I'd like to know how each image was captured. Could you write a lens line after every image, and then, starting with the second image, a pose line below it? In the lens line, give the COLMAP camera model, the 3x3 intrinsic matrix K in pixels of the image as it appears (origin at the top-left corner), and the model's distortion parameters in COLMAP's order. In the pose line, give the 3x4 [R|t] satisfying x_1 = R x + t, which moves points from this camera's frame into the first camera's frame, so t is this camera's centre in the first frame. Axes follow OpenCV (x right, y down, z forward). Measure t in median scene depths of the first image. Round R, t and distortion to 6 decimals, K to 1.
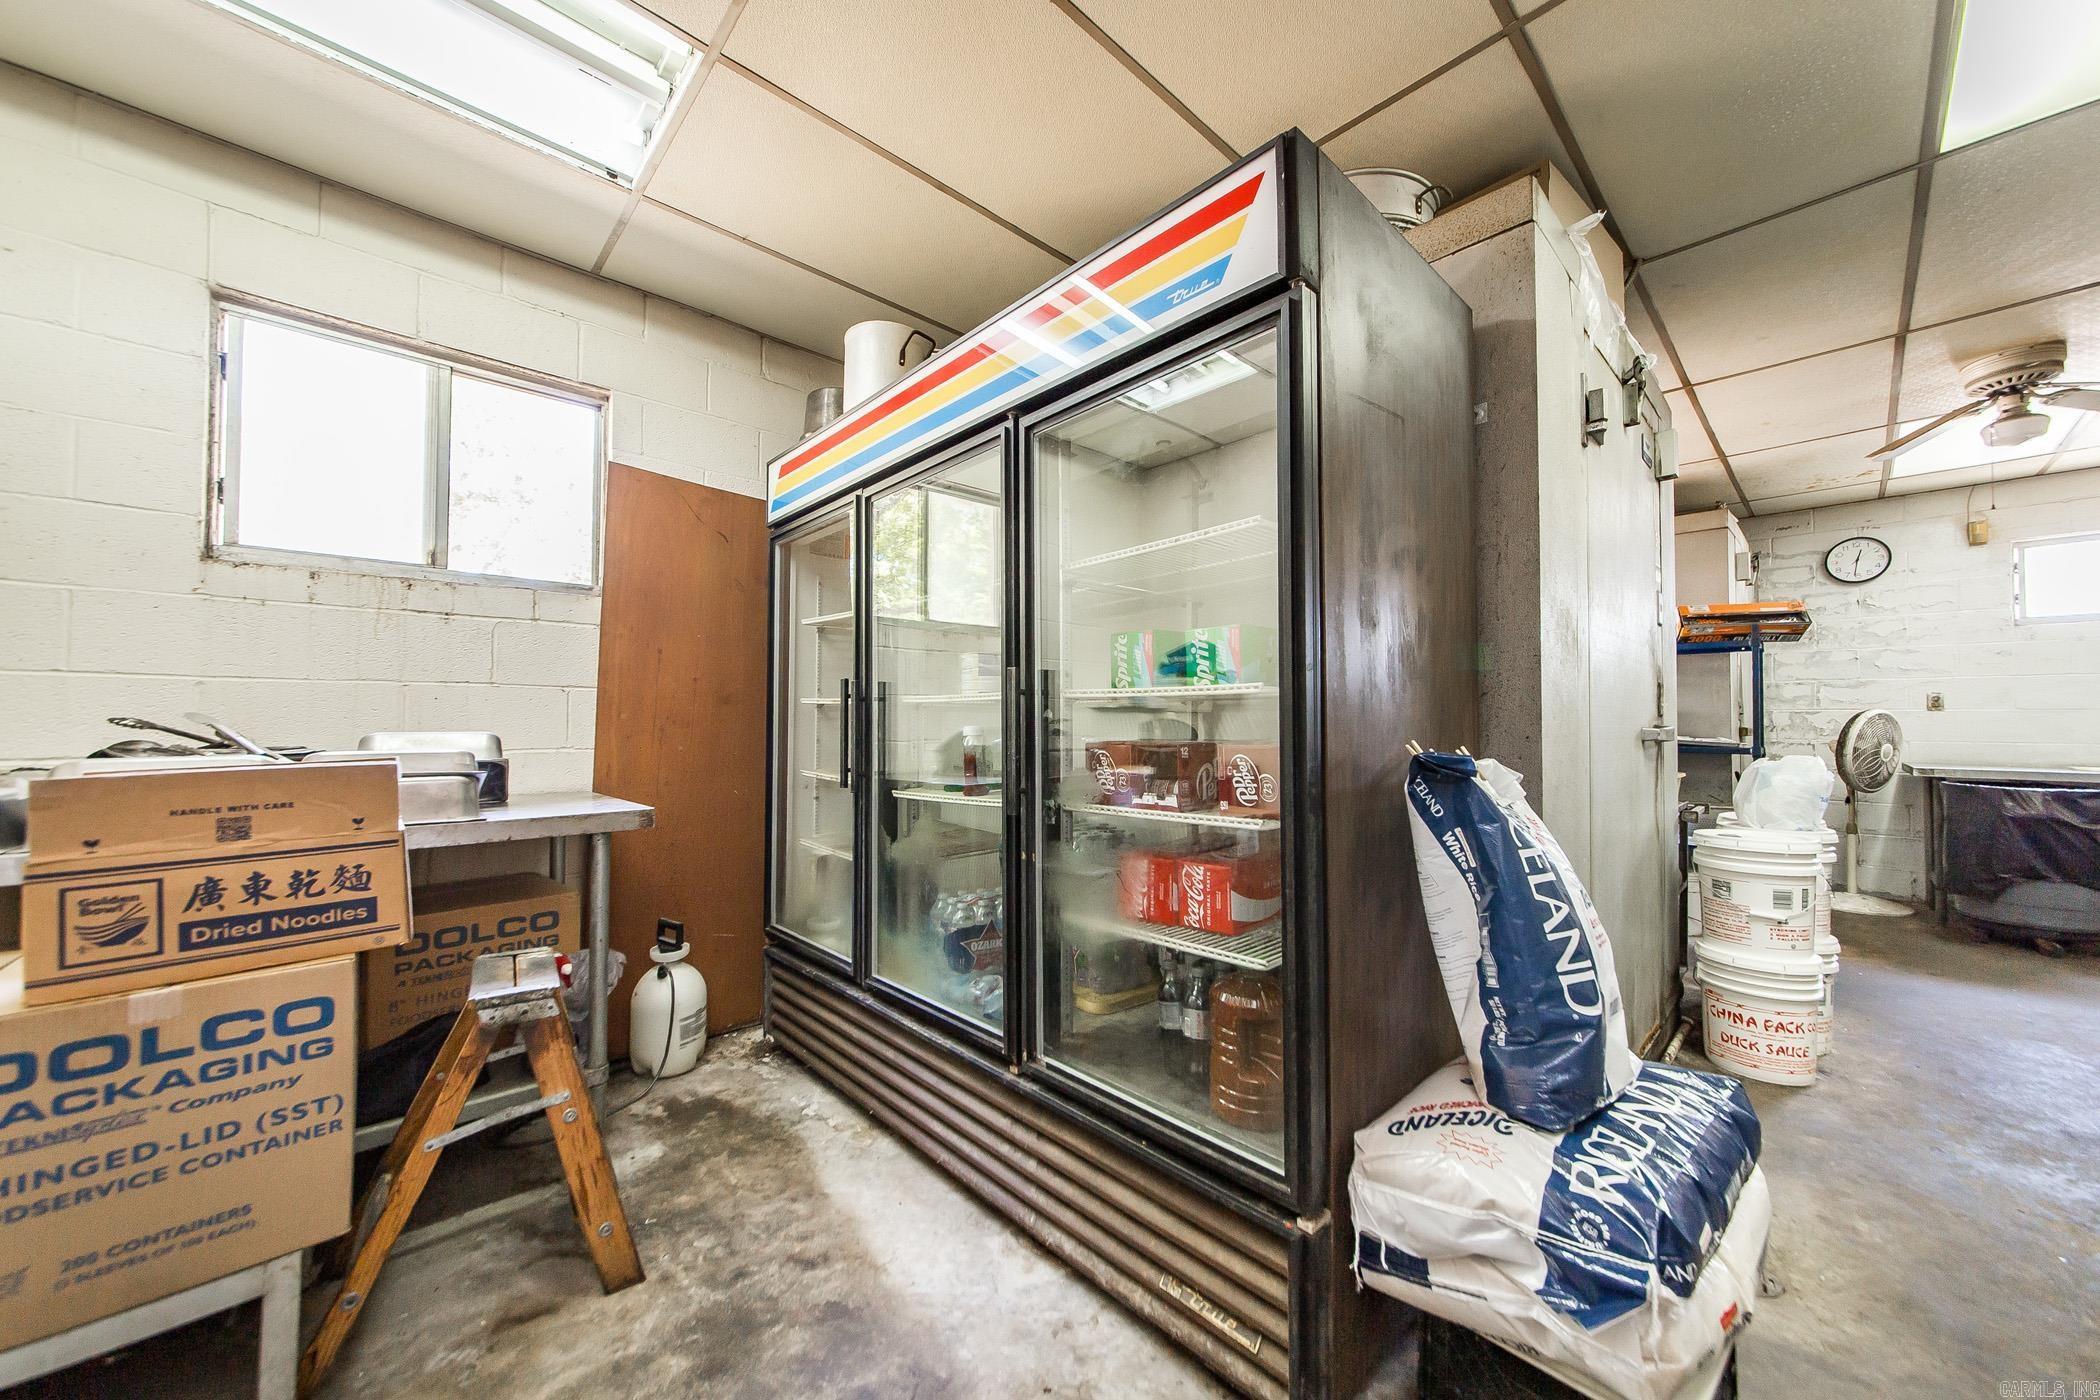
lens RADIAL K [[742.0, 0, 1041.8], [0, 742.0, 703.5], [0, 0, 1]] dist [-0.007751, 0.002488]
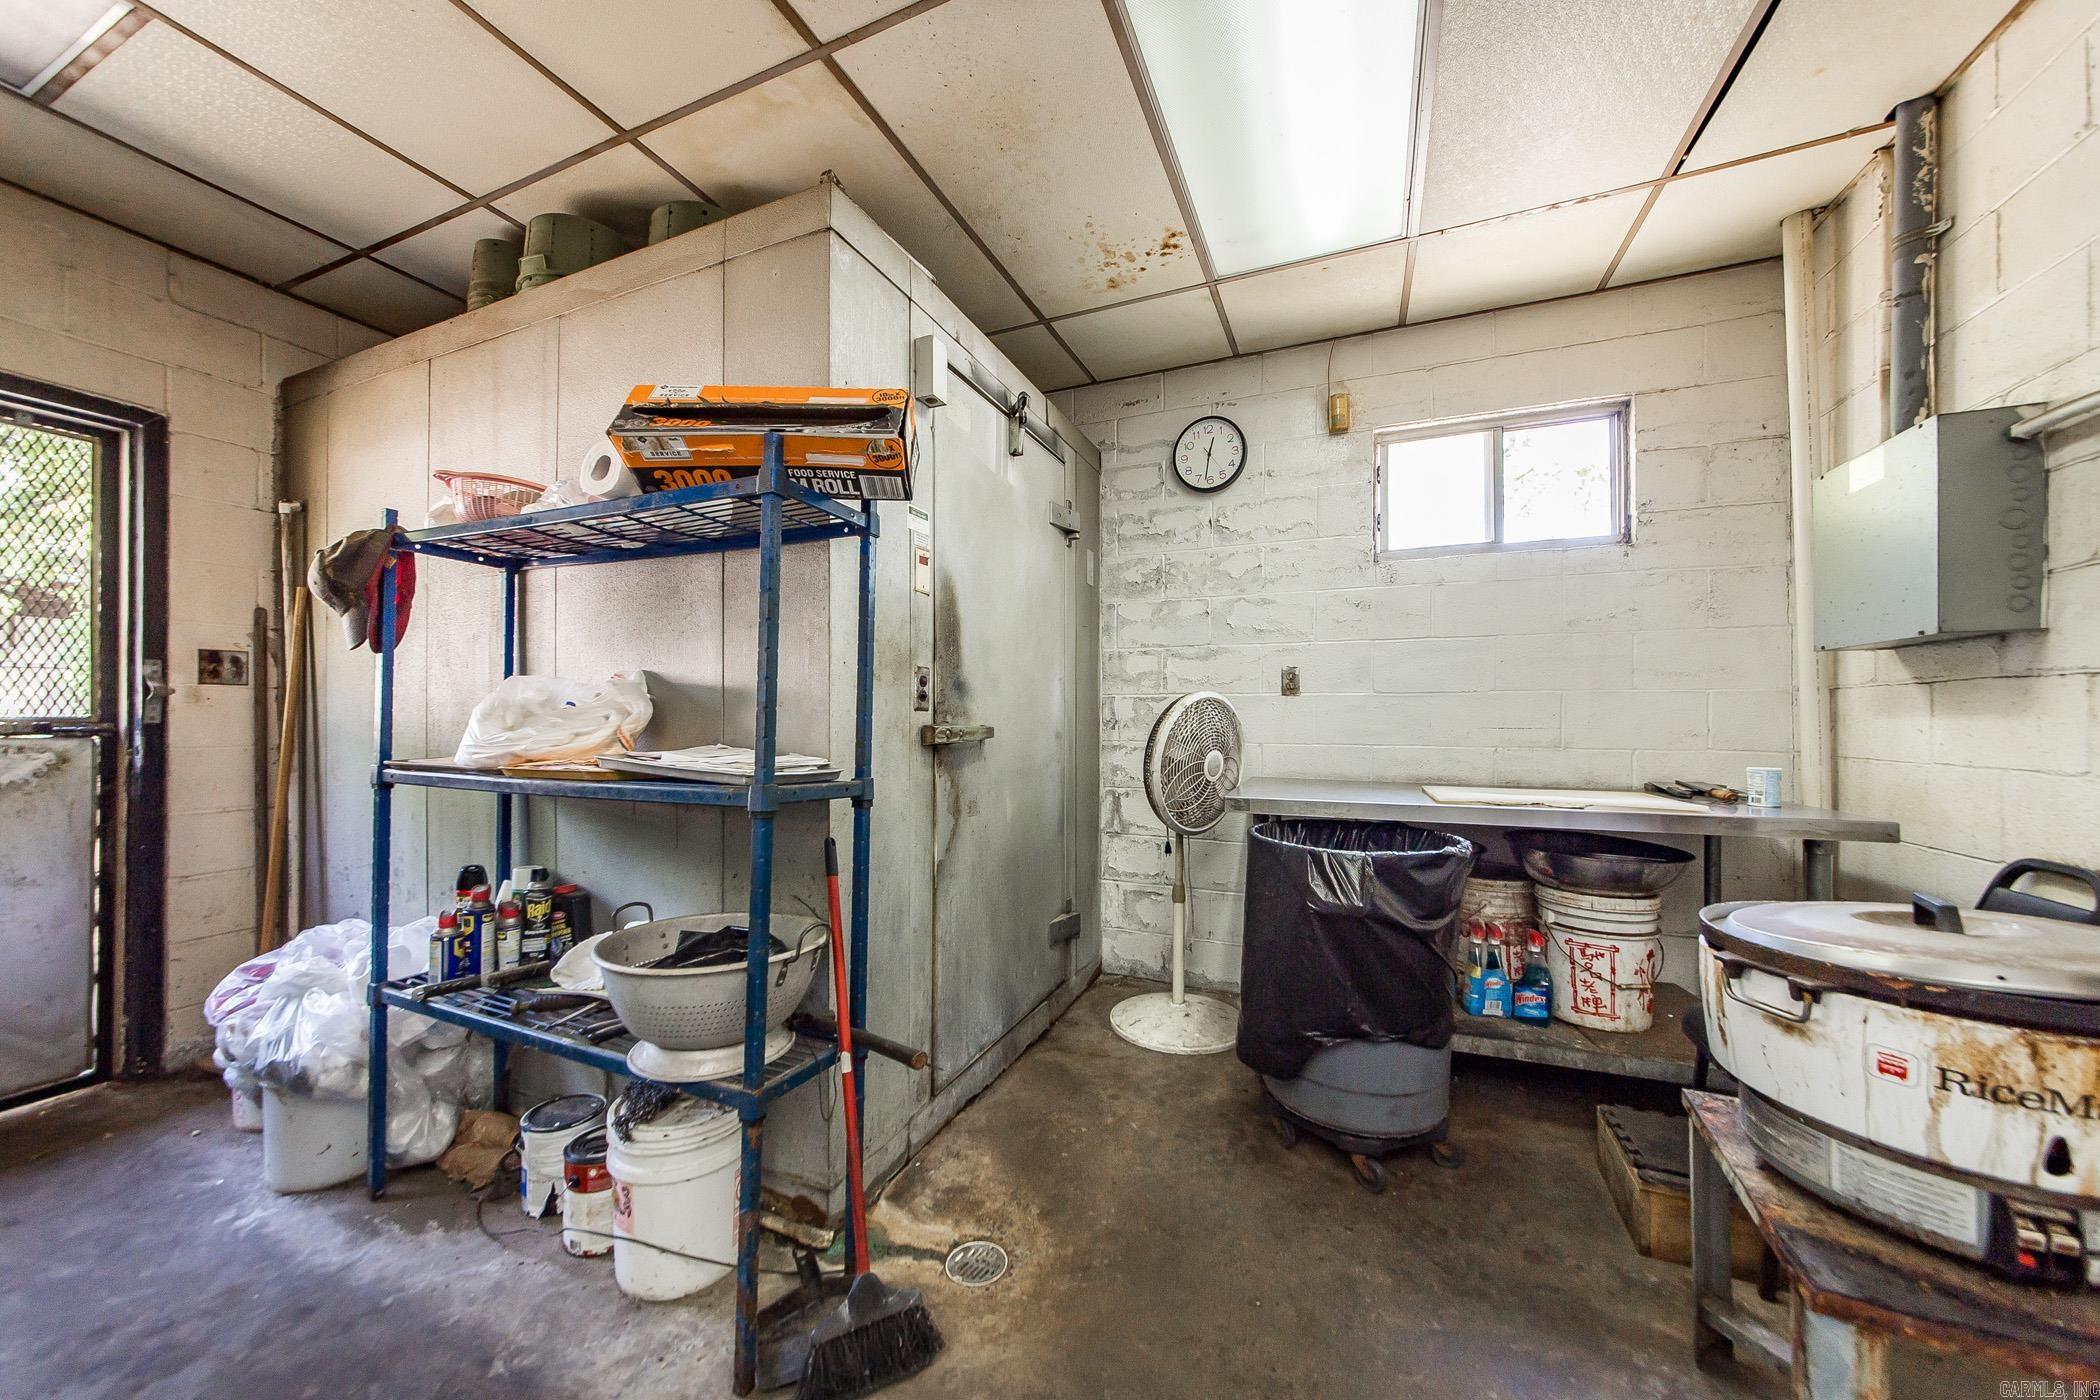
lens RADIAL K [[742.0, 0, 1046.8], [0, 742.0, 711.5], [0, 0, 1]] dist [-0.007751, 0.002488]
pose [[0.910677, -0.000225, 0.413120, 0.734185], [-0.007070, 0.999845, 0.016130, 0.014041], [-0.413059, -0.017610, 0.910534, 0.490426]]
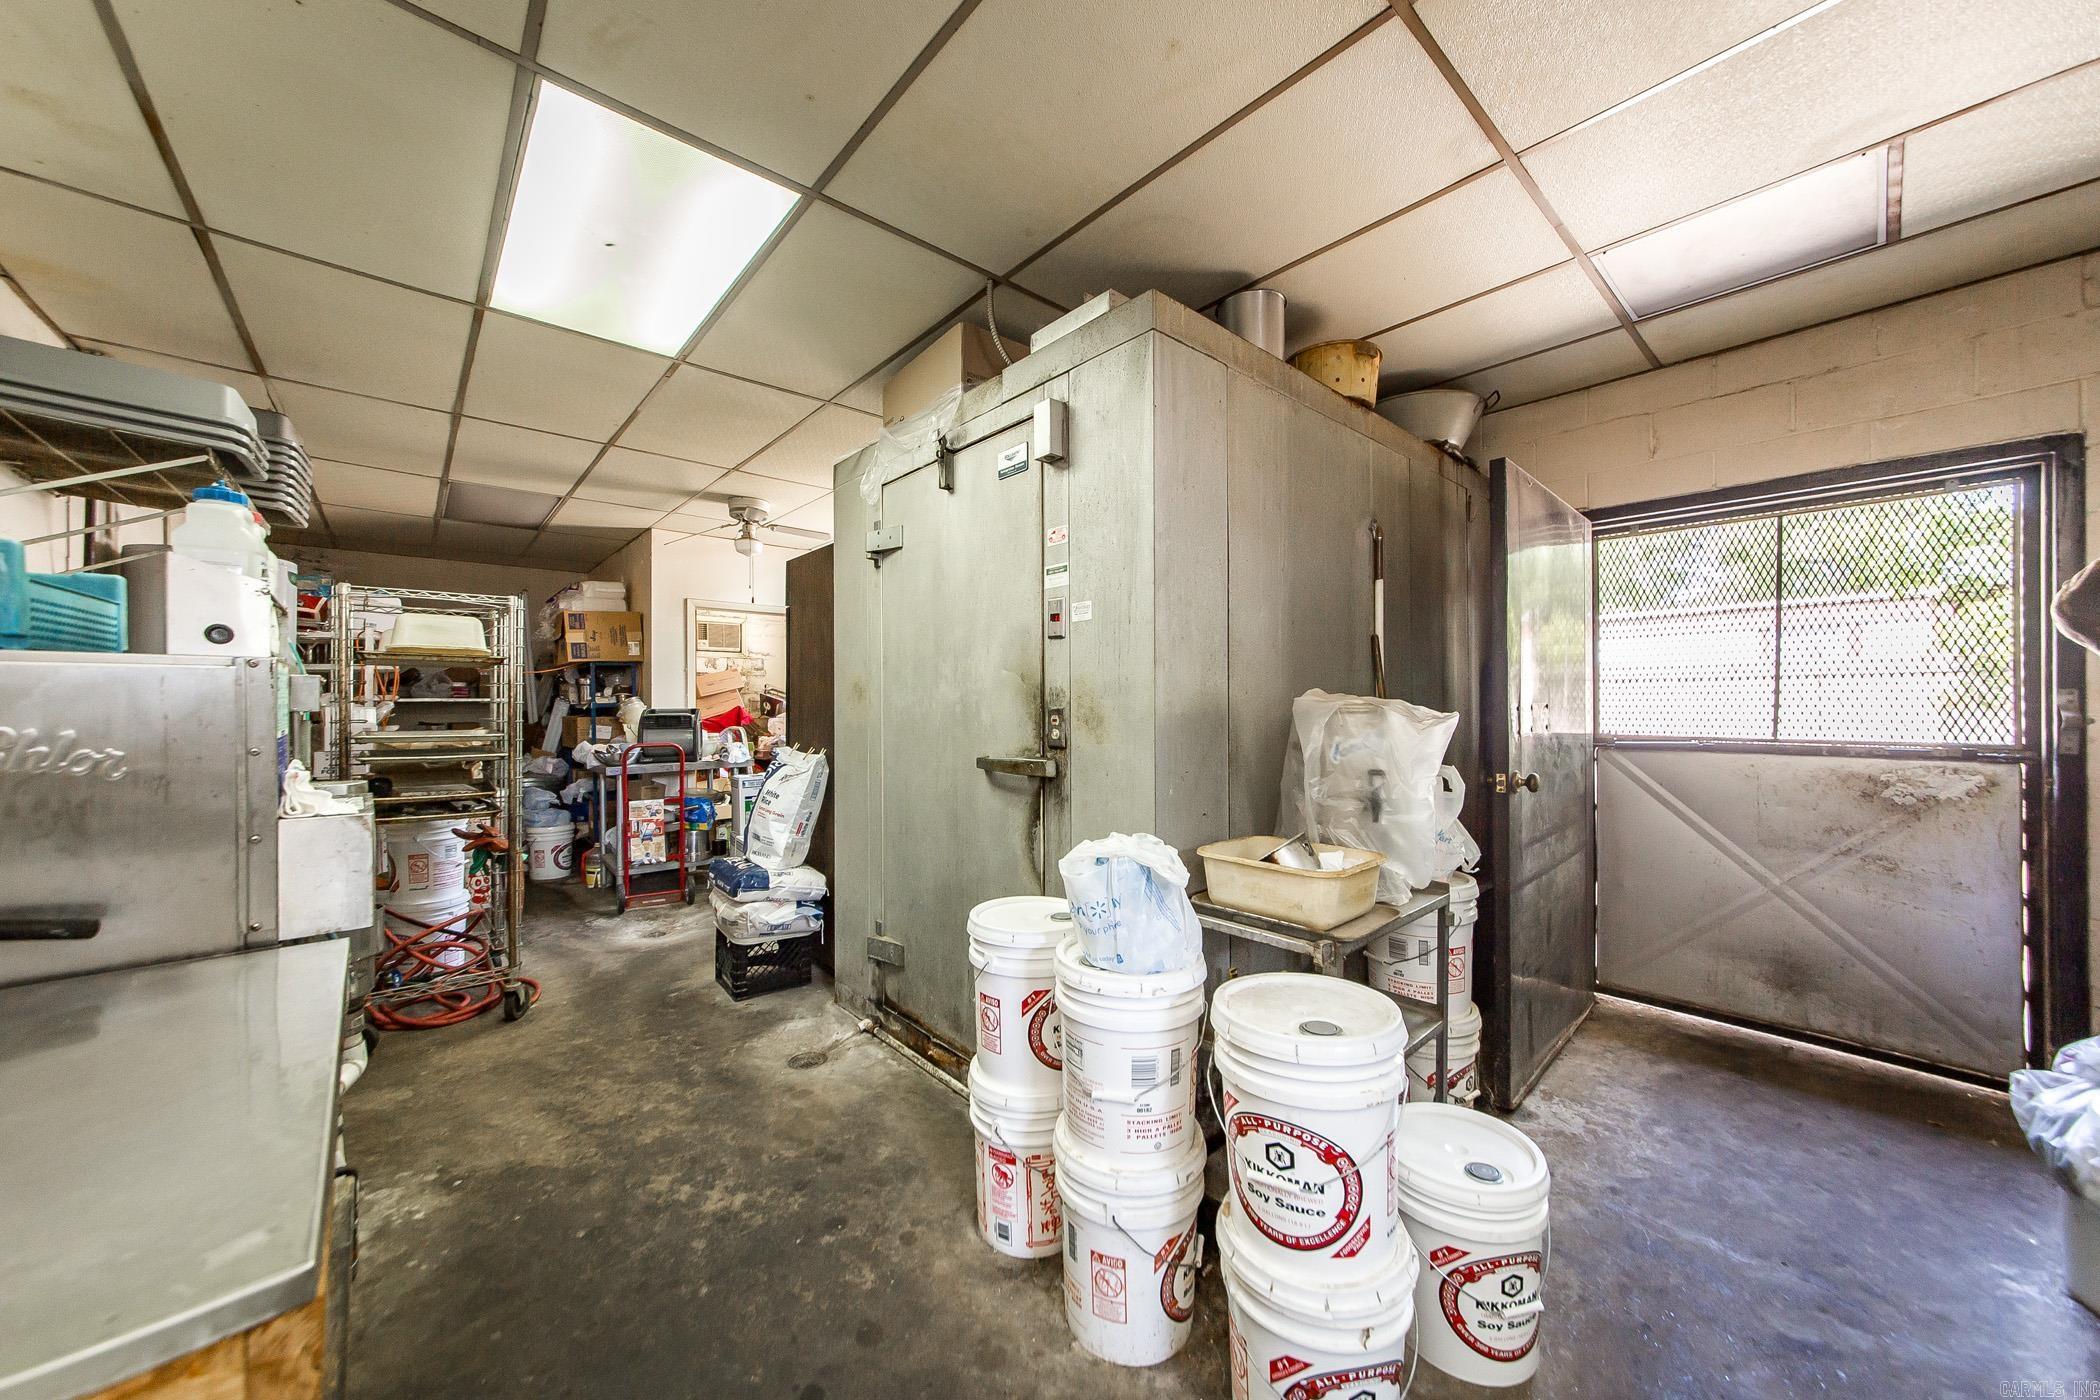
lens RADIAL K [[742.0, 0, 1051.7], [0, 742.0, 703.0], [0, 0, 1]] dist [-0.007751, 0.002488]
pose [[-0.018035, -0.003265, -0.999832, 1.120541], [0.028045, 0.999600, -0.003770, -0.062660], [0.999444, -0.028109, -0.017936, 0.601678]]
